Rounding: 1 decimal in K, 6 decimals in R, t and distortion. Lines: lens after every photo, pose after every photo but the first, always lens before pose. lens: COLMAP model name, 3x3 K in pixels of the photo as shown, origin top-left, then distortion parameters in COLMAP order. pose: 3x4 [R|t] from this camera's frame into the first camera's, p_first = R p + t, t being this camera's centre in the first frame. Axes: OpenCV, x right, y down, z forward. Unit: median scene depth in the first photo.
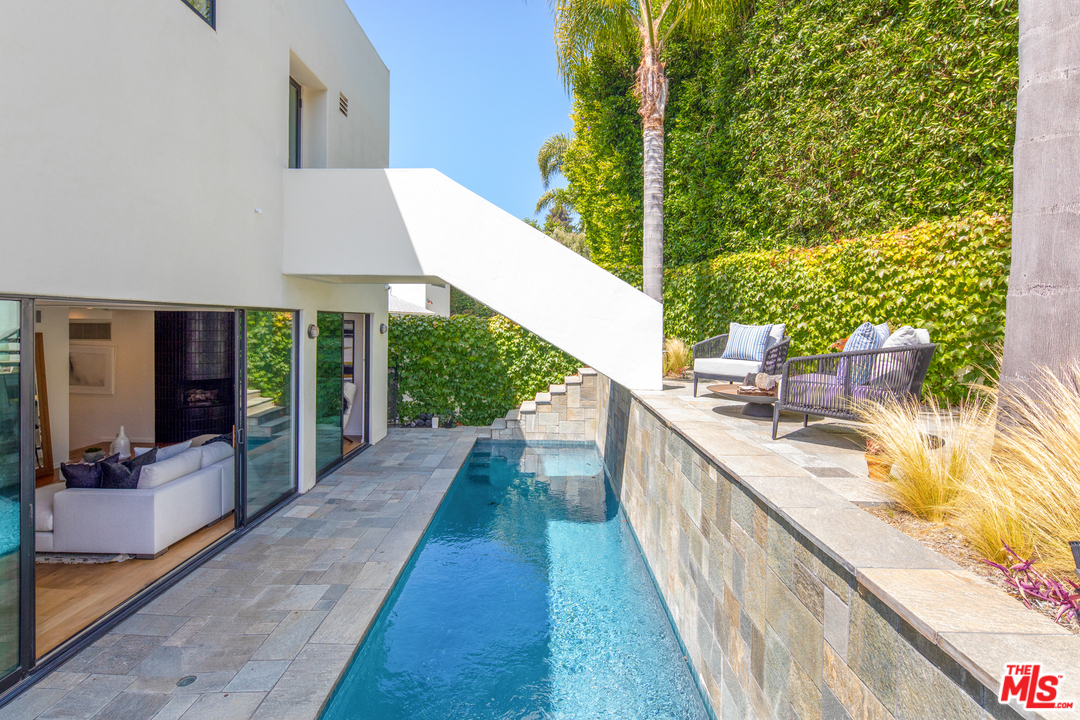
lens RADIAL K [[517.8, 0, 539.0], [0, 517.8, 328.8], [0, 0, 1]] dist [-0.019459, 0.000568]
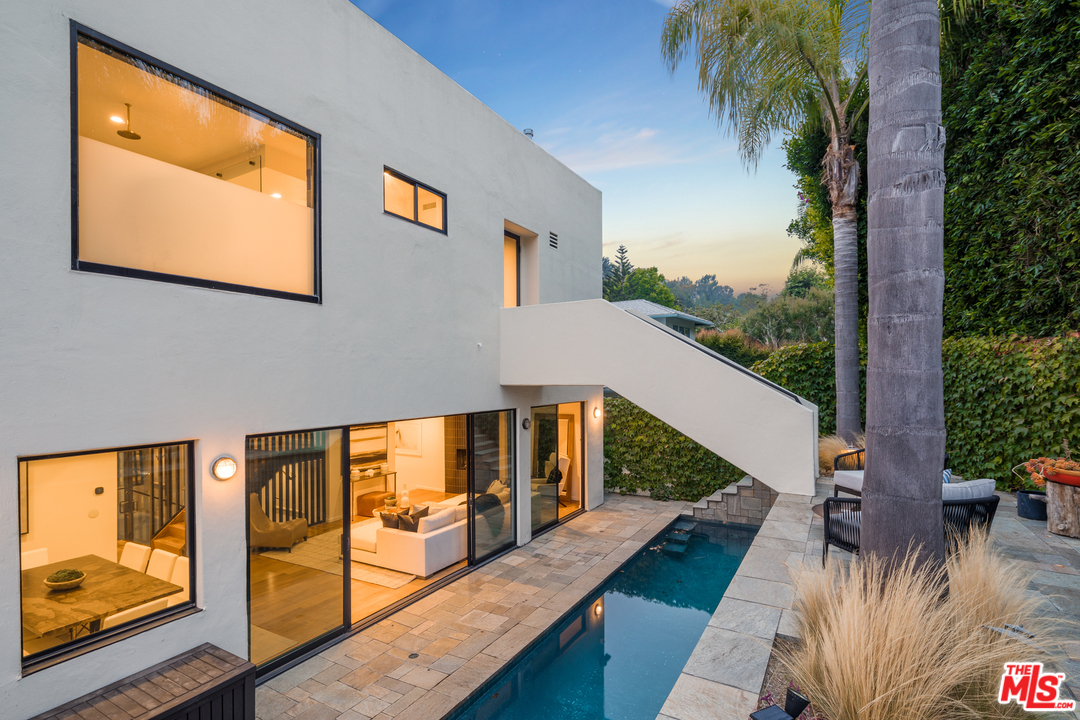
lens RADIAL K [[513.3, 0, 539.6], [0, 513.3, 380.4], [0, 0, 1]] dist [-0.026289, -0.000307]
pose [[0.868014, -0.011302, -0.496411, 0.220268], [0.007013, 0.999920, -0.010502, -0.083250], [0.496490, 0.005635, 0.868024, -0.108131]]
